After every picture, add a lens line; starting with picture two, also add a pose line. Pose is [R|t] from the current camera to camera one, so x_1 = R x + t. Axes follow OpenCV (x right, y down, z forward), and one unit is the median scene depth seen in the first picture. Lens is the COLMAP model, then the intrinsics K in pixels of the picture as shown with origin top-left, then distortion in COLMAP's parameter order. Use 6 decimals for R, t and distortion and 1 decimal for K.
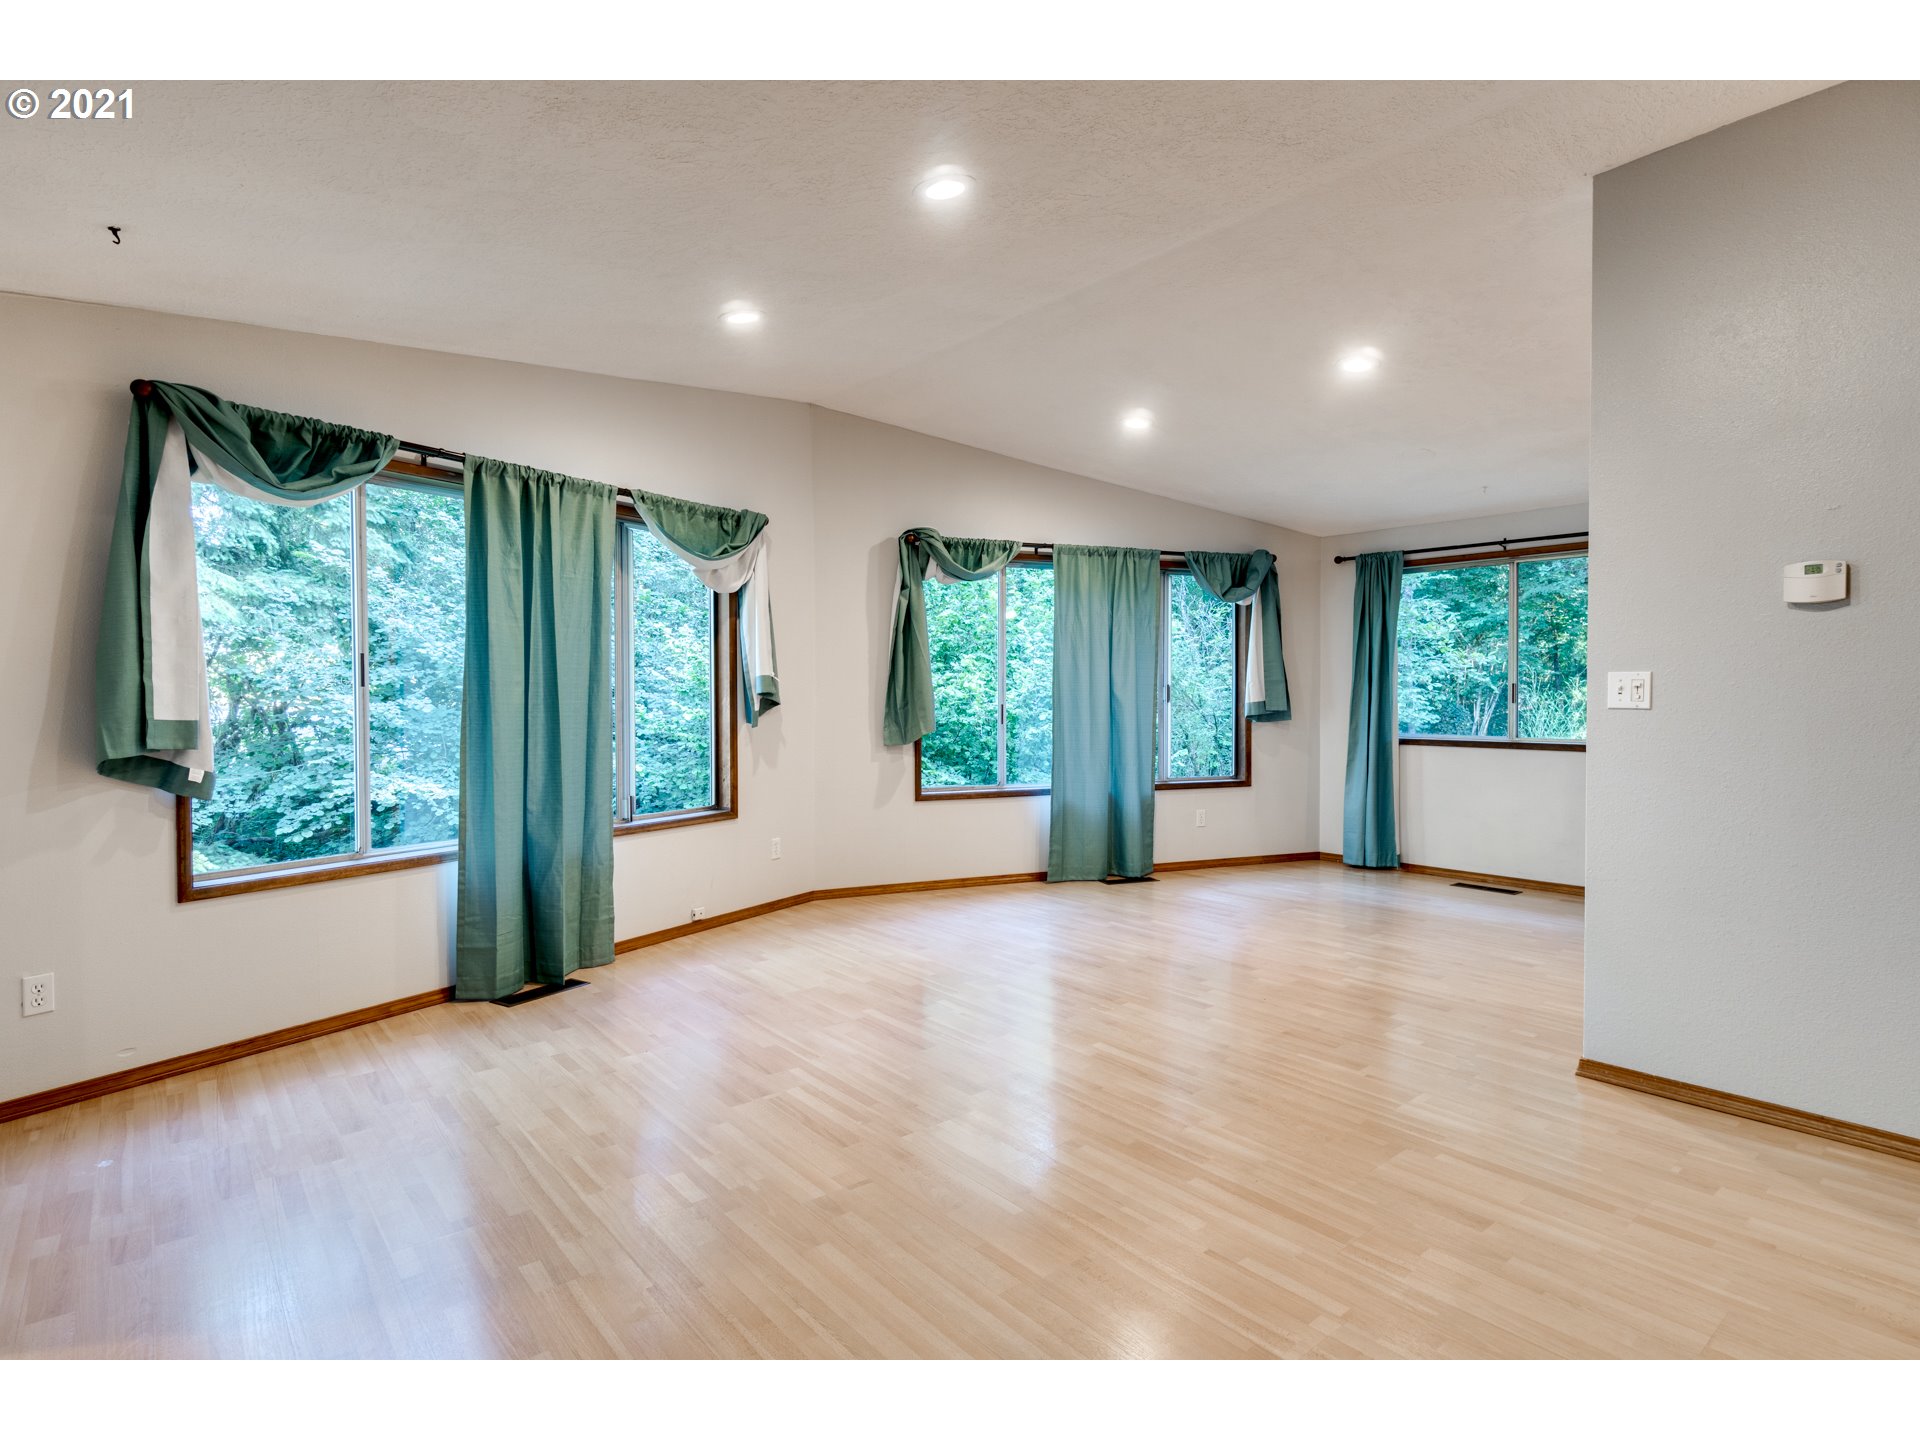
lens RADIAL K [[993.1, 0, 952.8], [0, 993.1, 716.1], [0, 0, 1]] dist [0.001120, 0.001336]
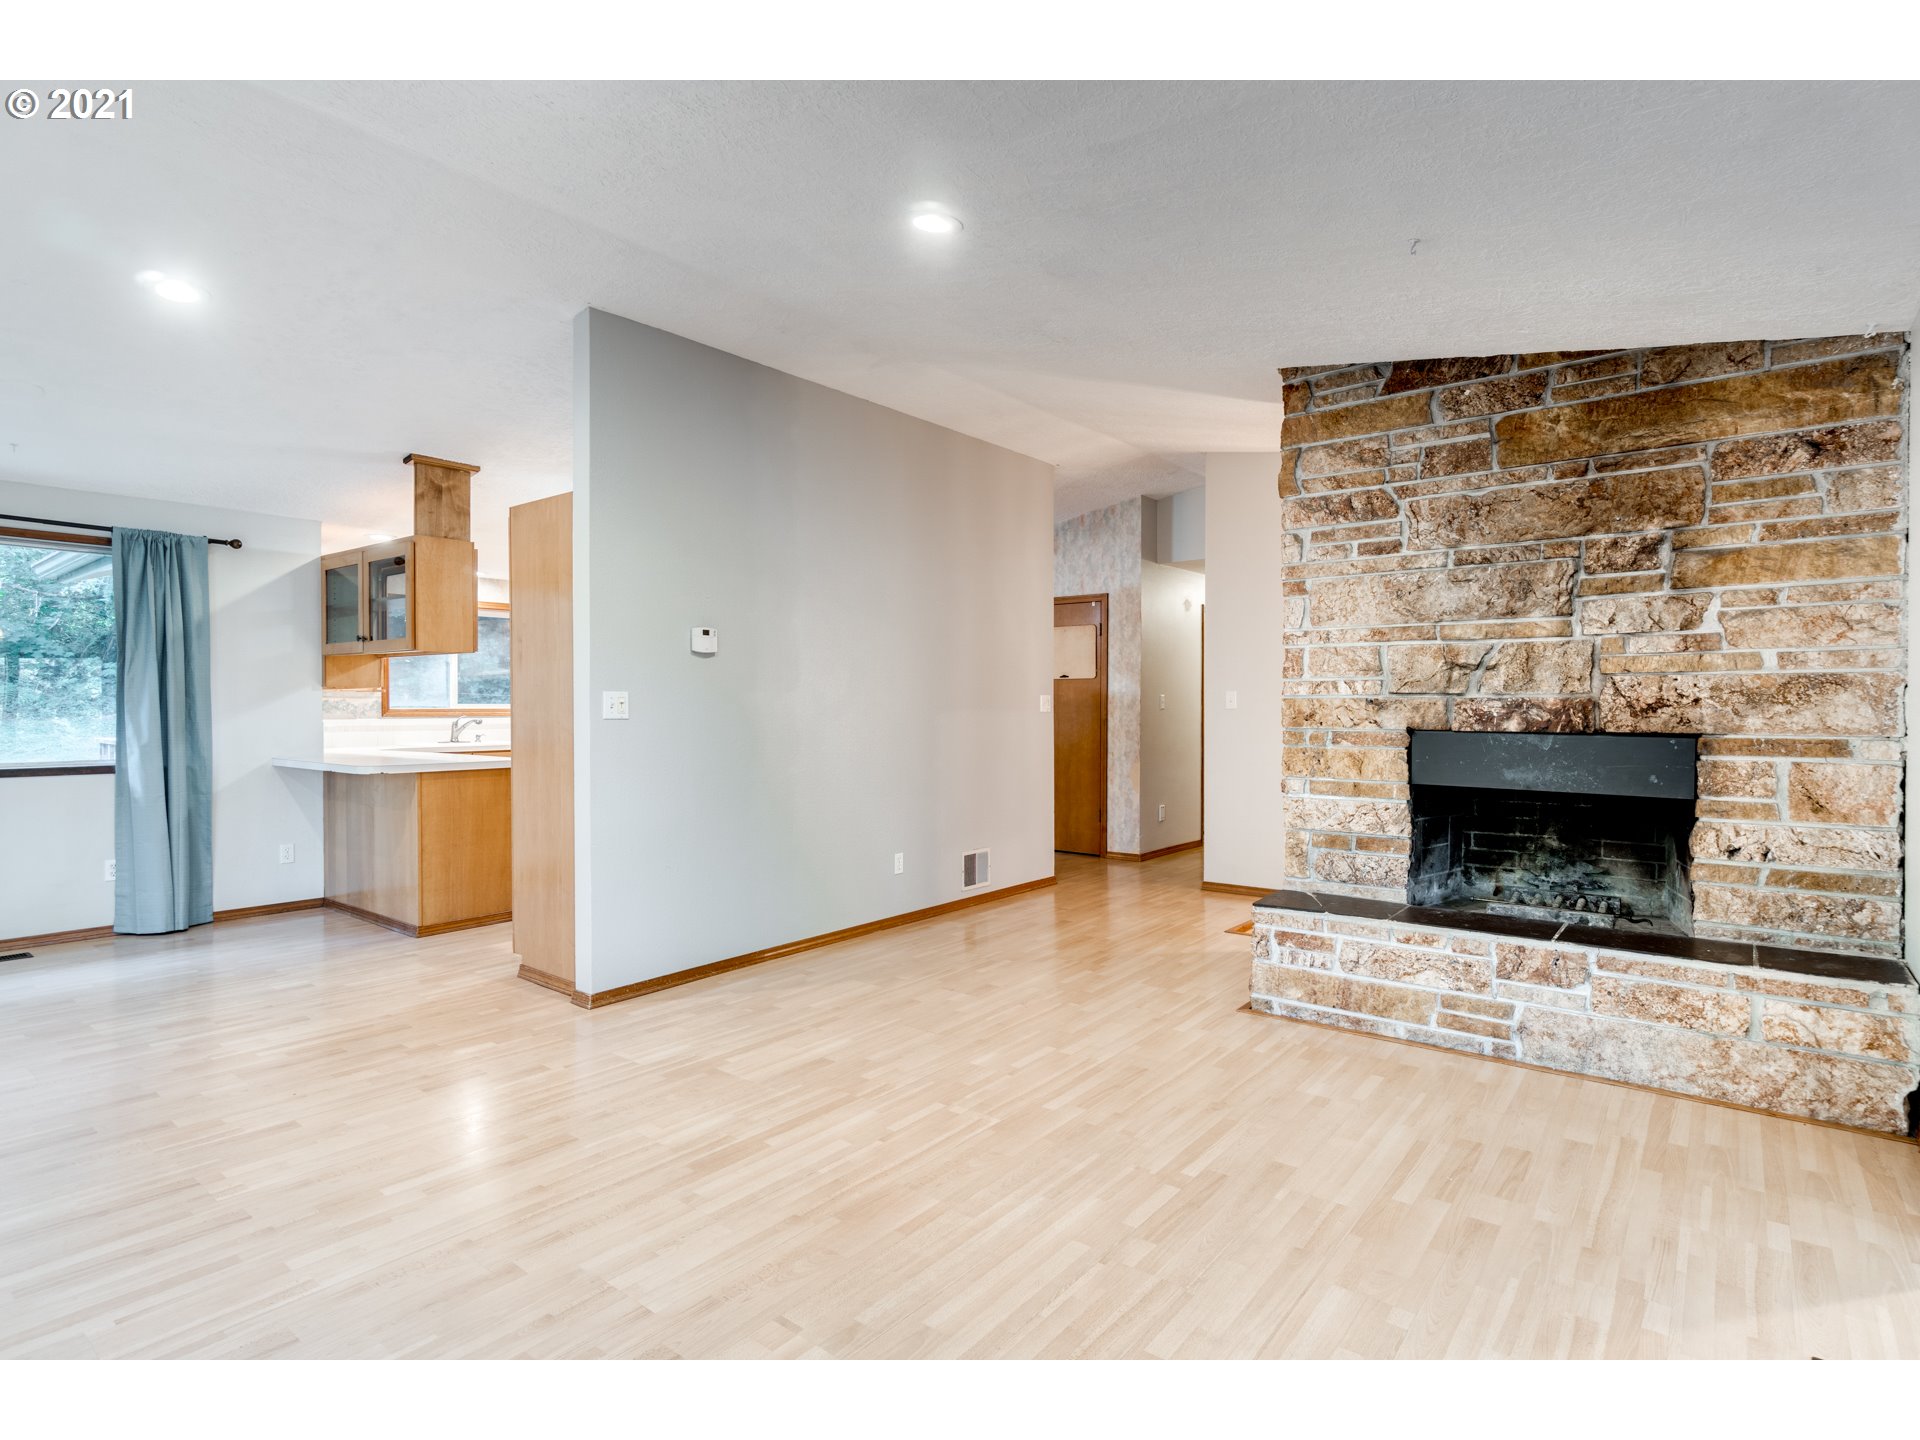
lens RADIAL K [[993.1, 0, 952.8], [0, 993.1, 716.1], [0, 0, 1]] dist [0.001120, 0.001336]
pose [[-0.217951, -0.002192, 0.975957, -0.829531], [0.025003, 0.999657, 0.007829, -0.012427], [-0.975639, 0.026108, -0.217821, 0.963898]]
